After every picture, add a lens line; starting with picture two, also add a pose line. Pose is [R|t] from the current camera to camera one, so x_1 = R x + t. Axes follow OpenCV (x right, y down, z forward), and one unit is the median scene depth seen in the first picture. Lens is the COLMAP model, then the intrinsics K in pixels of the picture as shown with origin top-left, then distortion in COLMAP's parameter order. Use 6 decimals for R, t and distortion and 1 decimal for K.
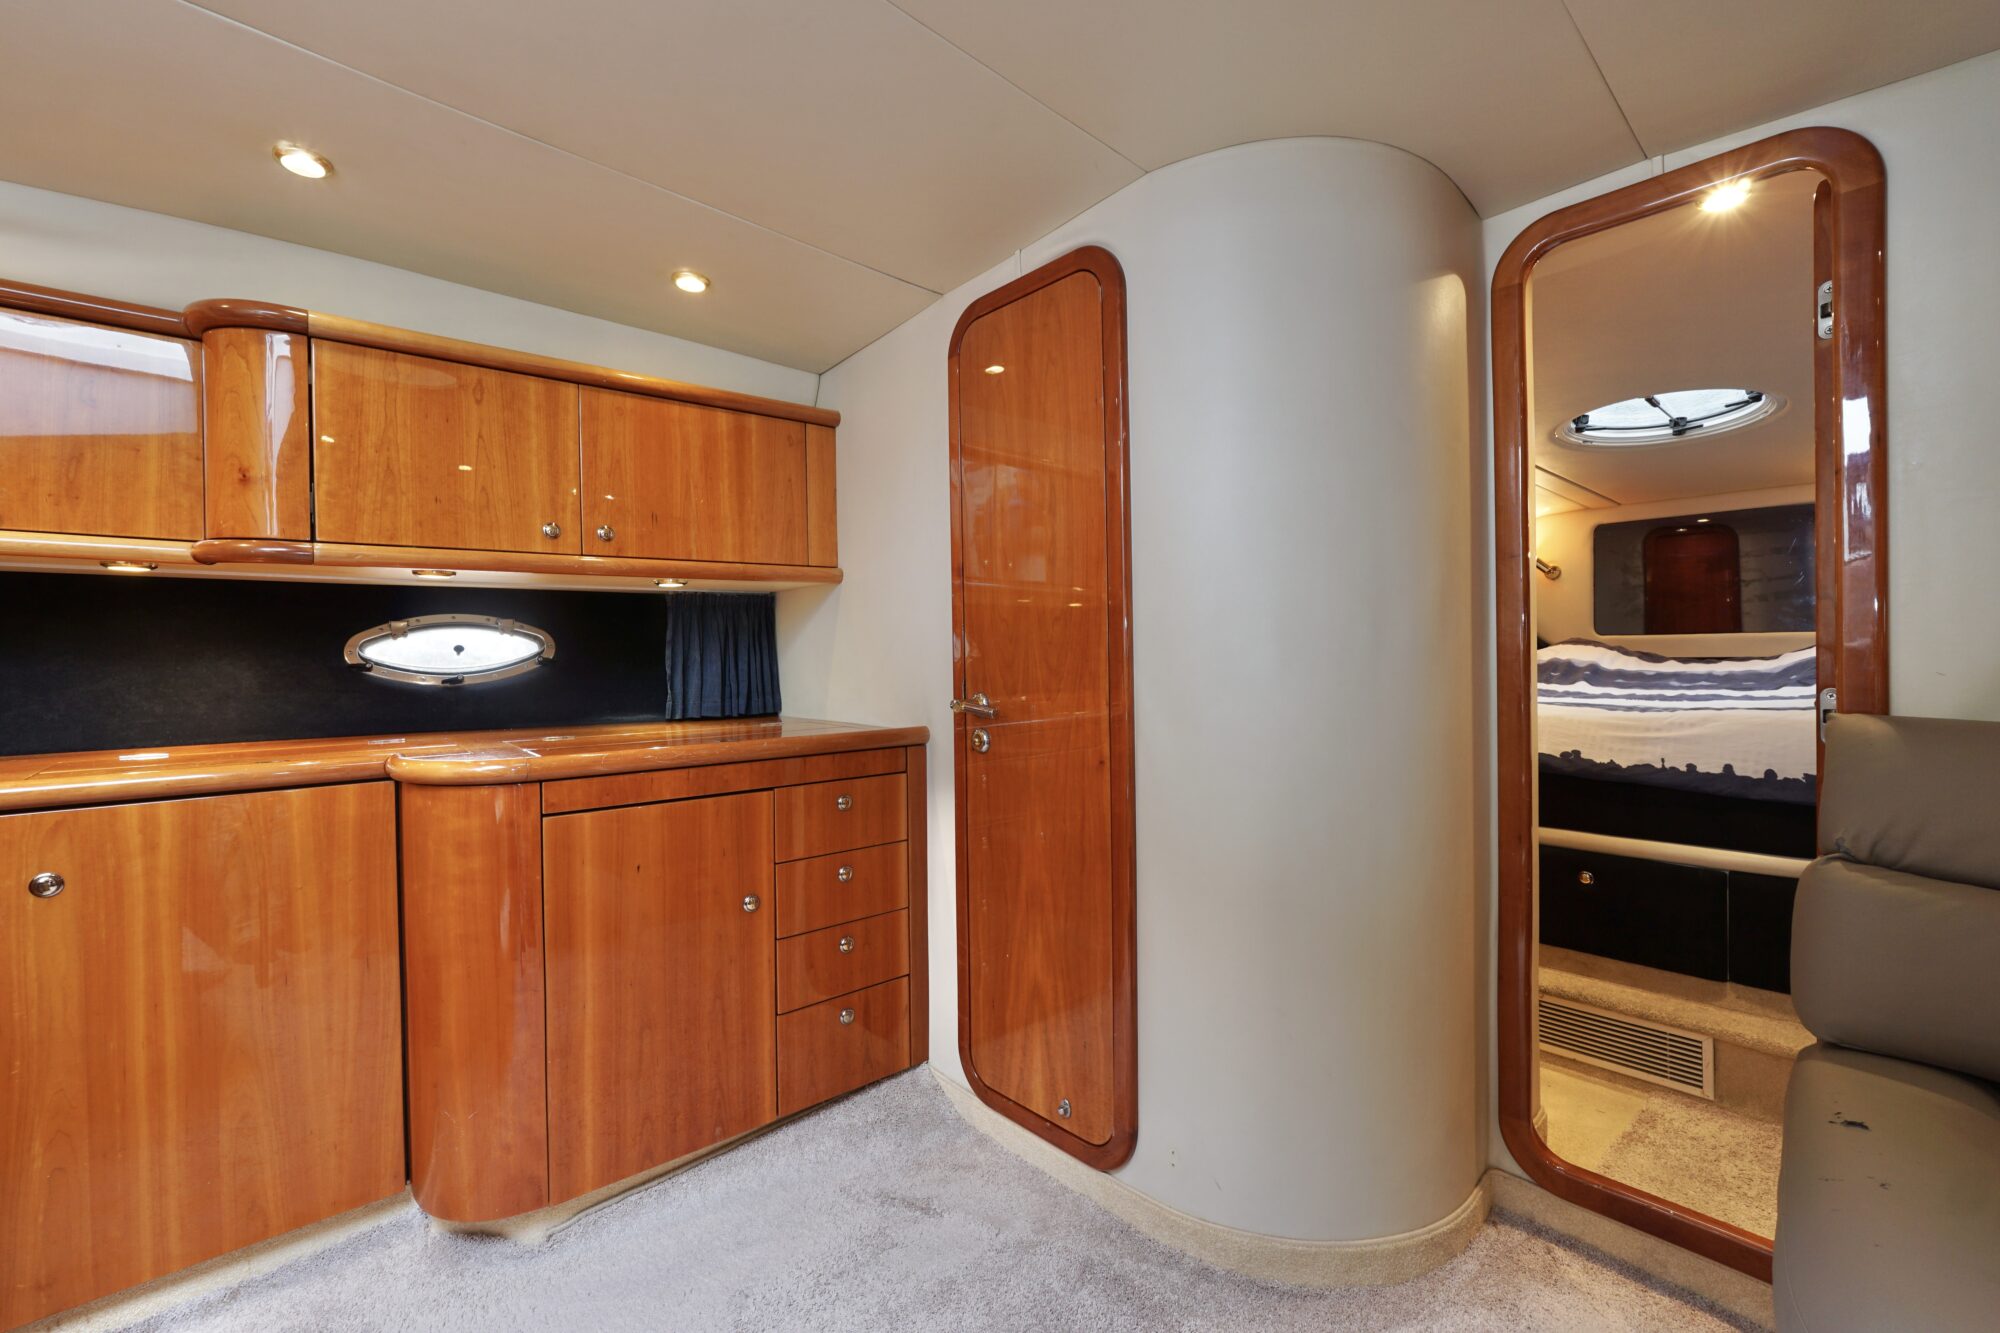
lens RADIAL K [[833.3, 0, 993.3], [0, 833.3, 660.0], [0, 0, 1]] dist [-0.002752, 0.000272]
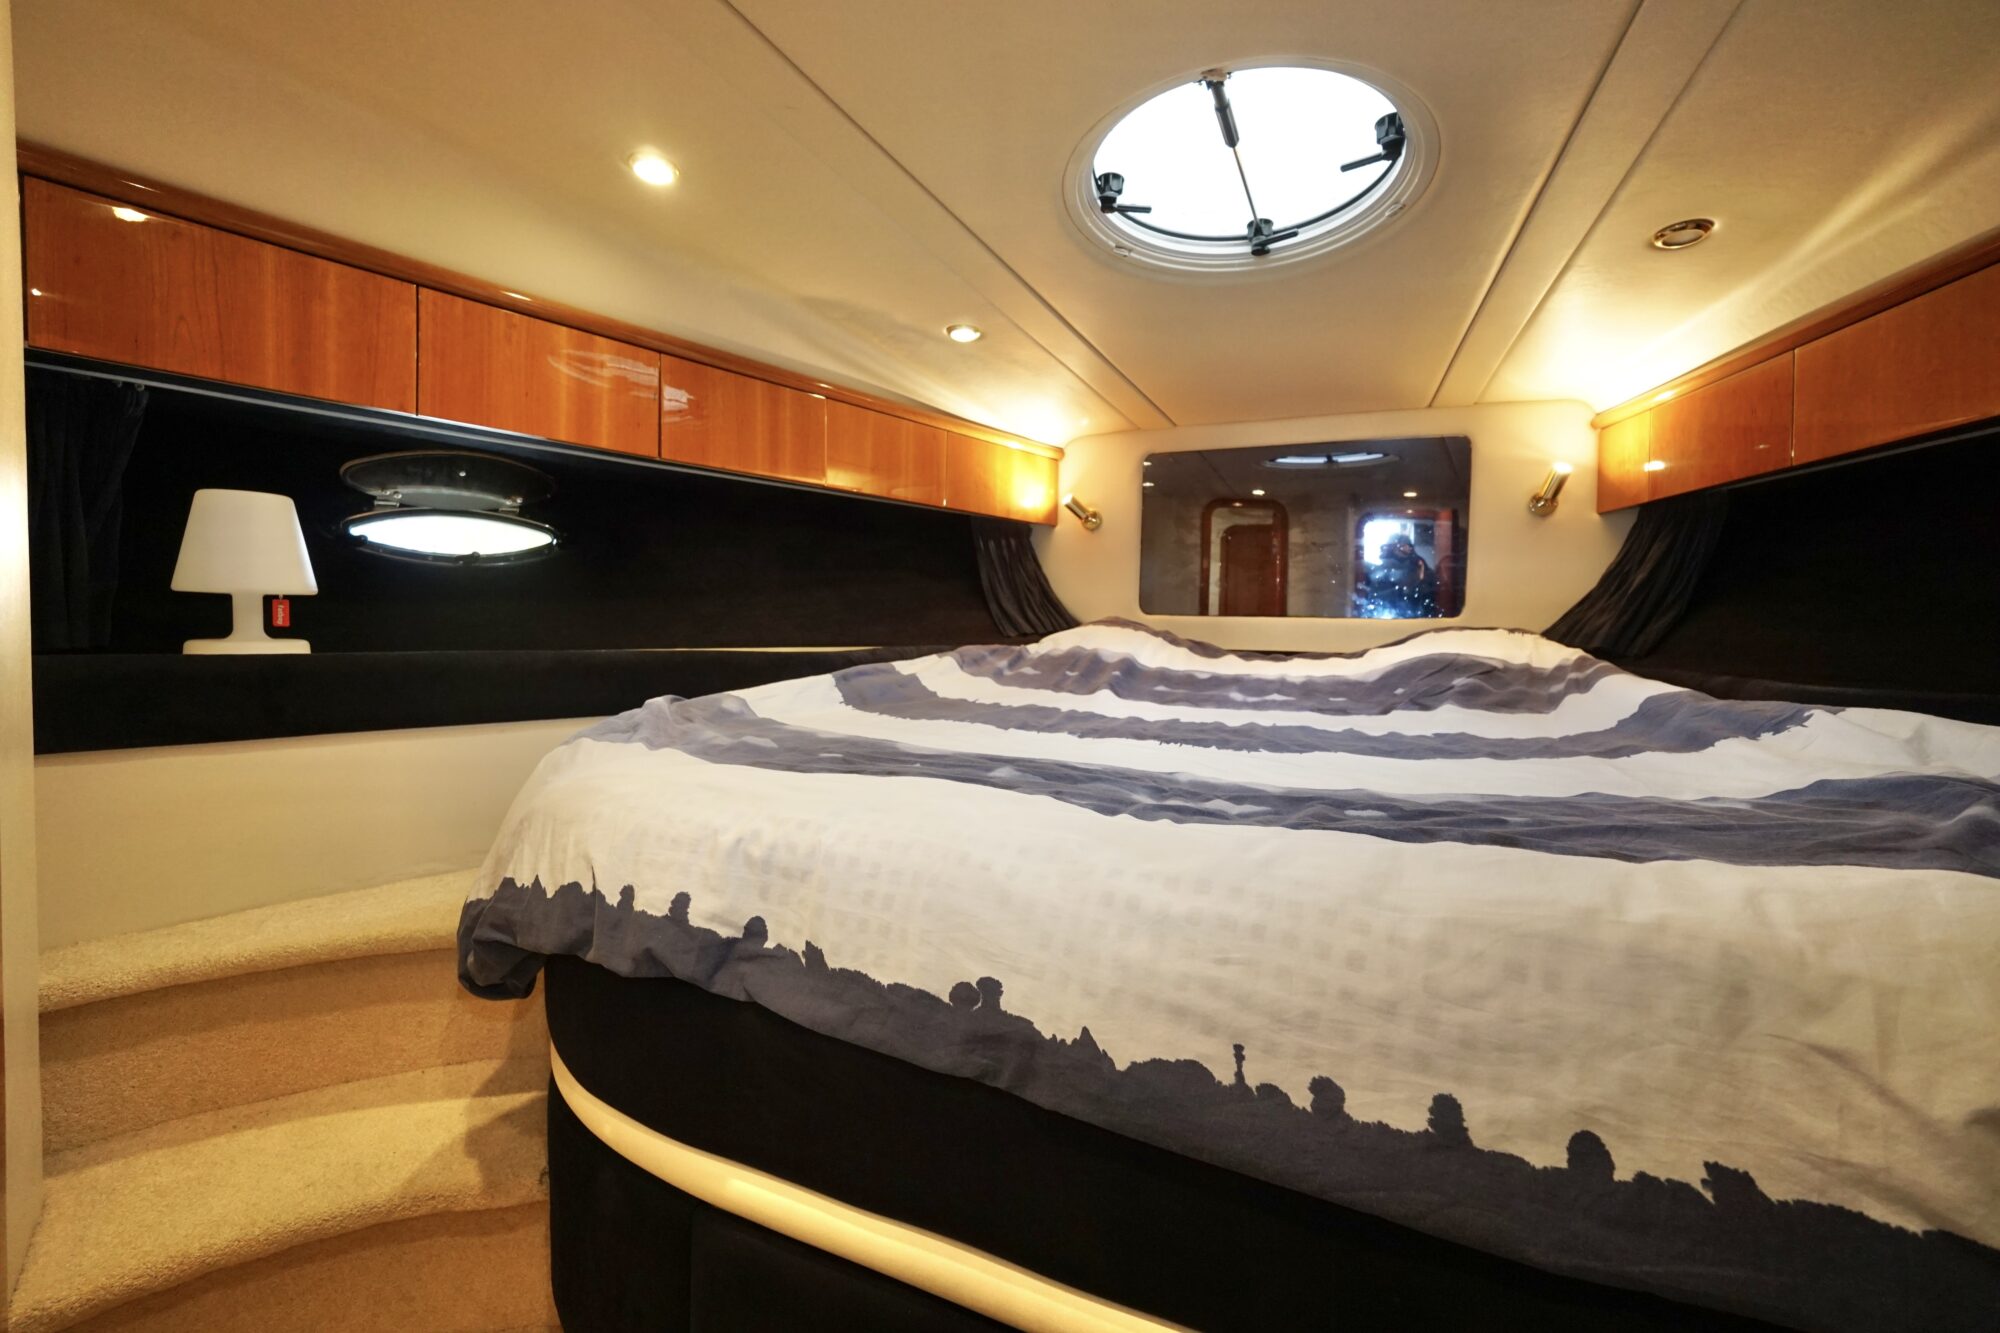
lens RADIAL K [[833.3, 0, 993.3], [0, 833.3, 660.0], [0, 0, 1]] dist [-0.002752, 0.000272]
pose [[0.910655, 0.016461, 0.412841, 0.409762], [-0.029322, 0.999261, 0.024838, -0.006971], [-0.412127, -0.034724, 0.910465, 0.523827]]
